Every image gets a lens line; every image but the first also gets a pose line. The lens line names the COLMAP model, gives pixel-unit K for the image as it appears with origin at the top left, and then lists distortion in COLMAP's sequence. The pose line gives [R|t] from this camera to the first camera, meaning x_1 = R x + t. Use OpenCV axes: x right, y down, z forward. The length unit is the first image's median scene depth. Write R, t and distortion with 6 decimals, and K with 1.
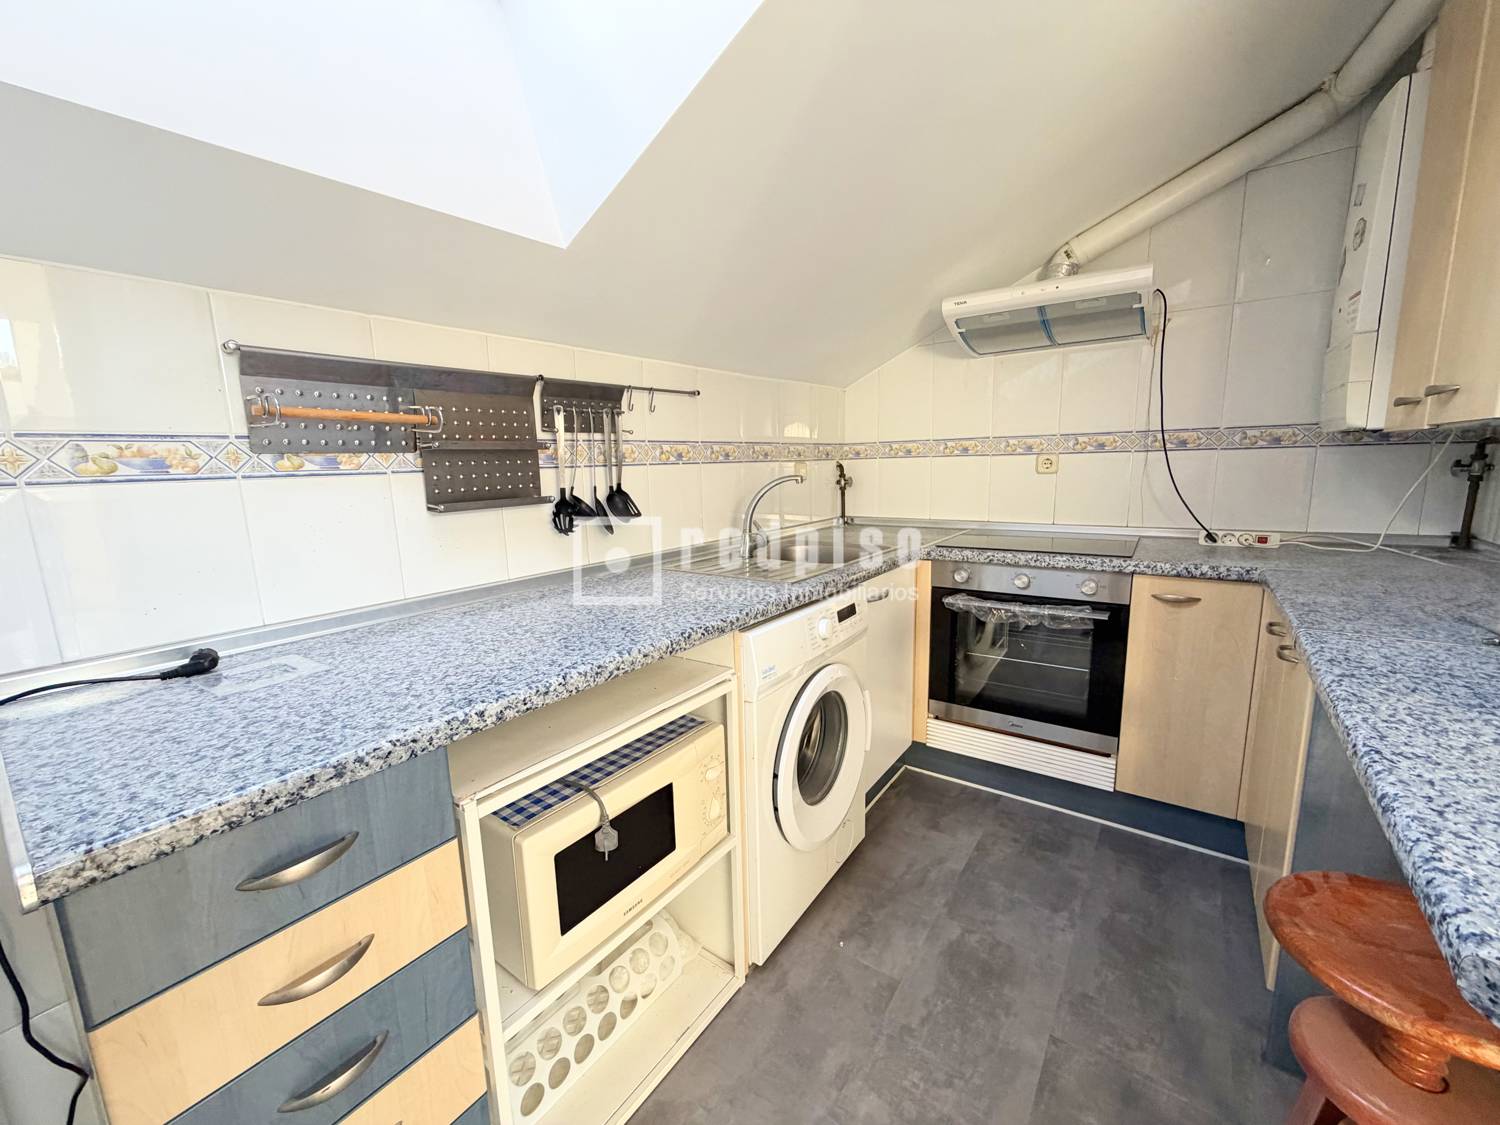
lens RADIAL K [[598.2, 0, 747.8], [0, 598.2, 563.9], [0, 0, 1]] dist [-0.000343, -0.000037]
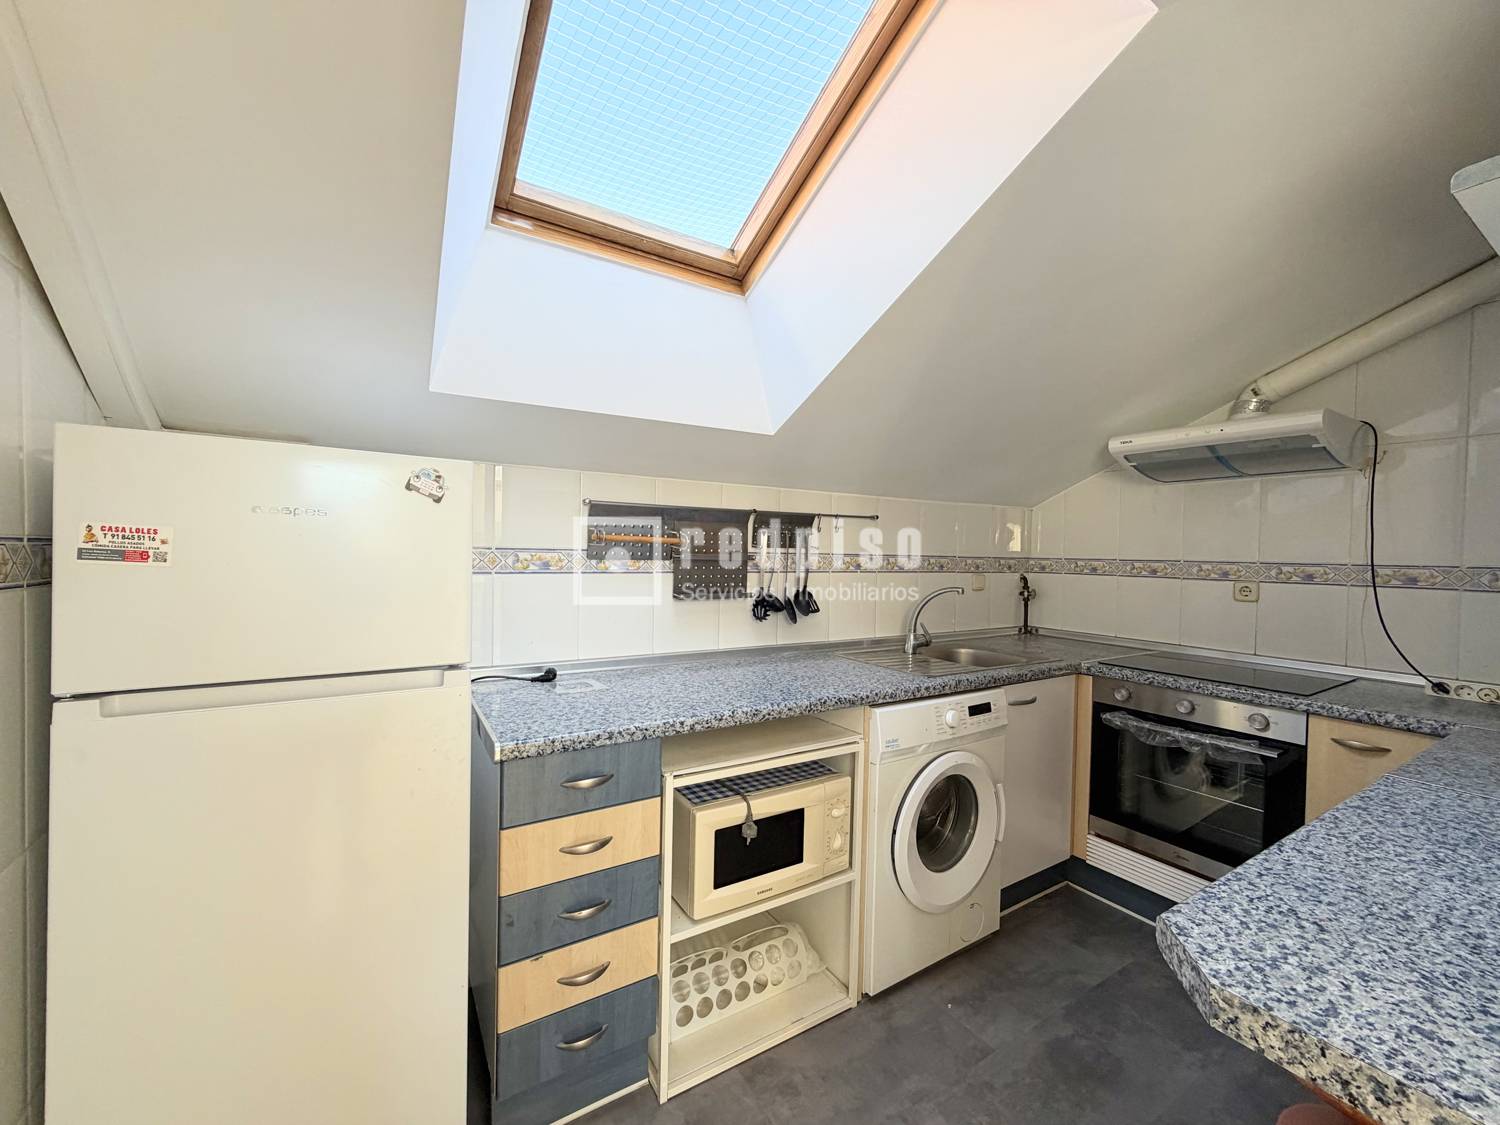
lens RADIAL K [[598.2, 0, 749.3], [0, 598.2, 564.7], [0, 0, 1]] dist [-0.000343, -0.000037]
pose [[0.927151, 0.054473, -0.370708, 0.186343], [-0.108501, 0.986018, -0.126475, -0.000077], [0.358635, 0.157484, 0.920098, -0.313956]]
